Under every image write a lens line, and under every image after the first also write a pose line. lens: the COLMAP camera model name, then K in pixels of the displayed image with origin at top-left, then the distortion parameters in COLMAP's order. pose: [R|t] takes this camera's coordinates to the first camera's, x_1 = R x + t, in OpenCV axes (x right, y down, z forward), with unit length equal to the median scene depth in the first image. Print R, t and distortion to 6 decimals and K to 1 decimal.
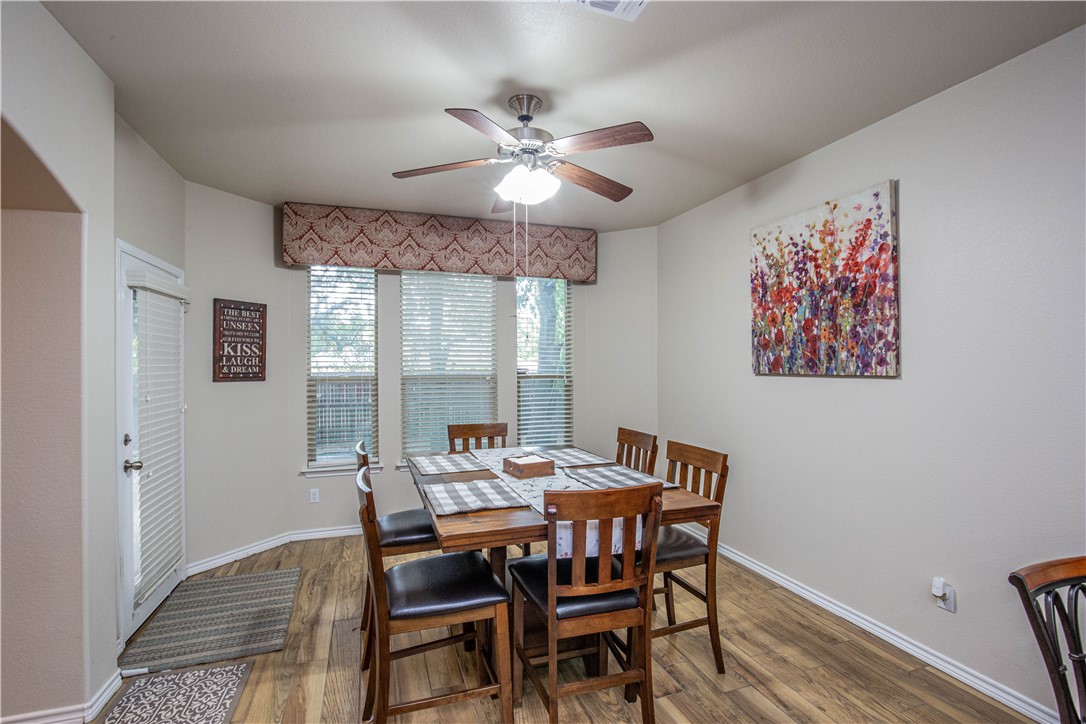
lens RADIAL K [[498.4, 0, 535.7], [0, 498.4, 366.8], [0, 0, 1]] dist [-0.025097, -0.000173]
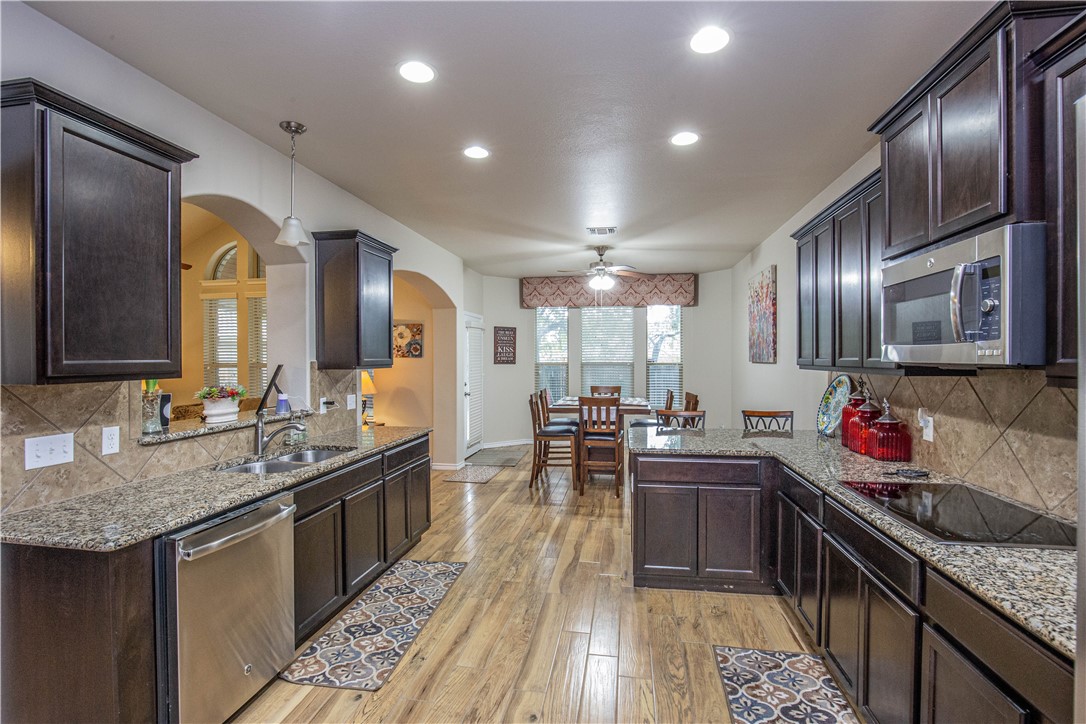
lens RADIAL K [[498.4, 0, 545.4], [0, 498.4, 360.5], [0, 0, 1]] dist [-0.025097, -0.000173]
pose [[0.882589, 0.004812, -0.470121, 0.582280], [-0.001914, 0.999976, 0.006642, -0.000817], [0.470141, -0.004963, 0.882577, -0.839976]]
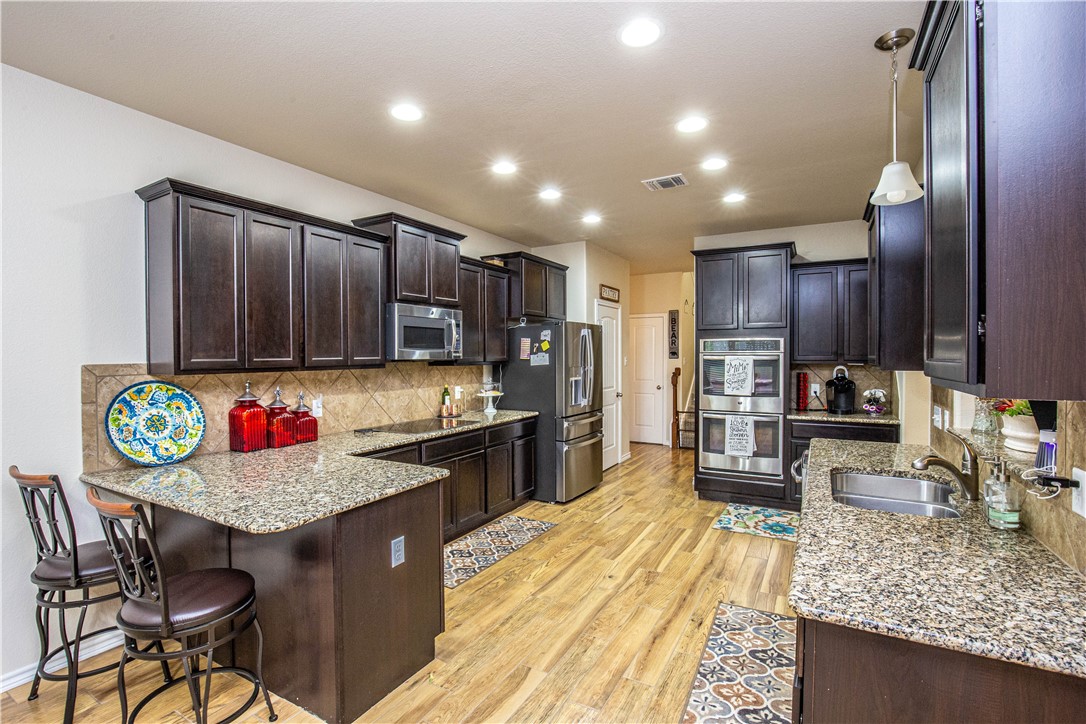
lens RADIAL K [[498.4, 0, 542.5], [0, 498.4, 362.3], [0, 0, 1]] dist [-0.025097, -0.000173]
pose [[-0.670178, -0.004921, 0.742184, -1.037158], [0.009655, 0.999836, 0.015347, -0.004620], [-0.742137, 0.017451, -0.670021, 1.373661]]
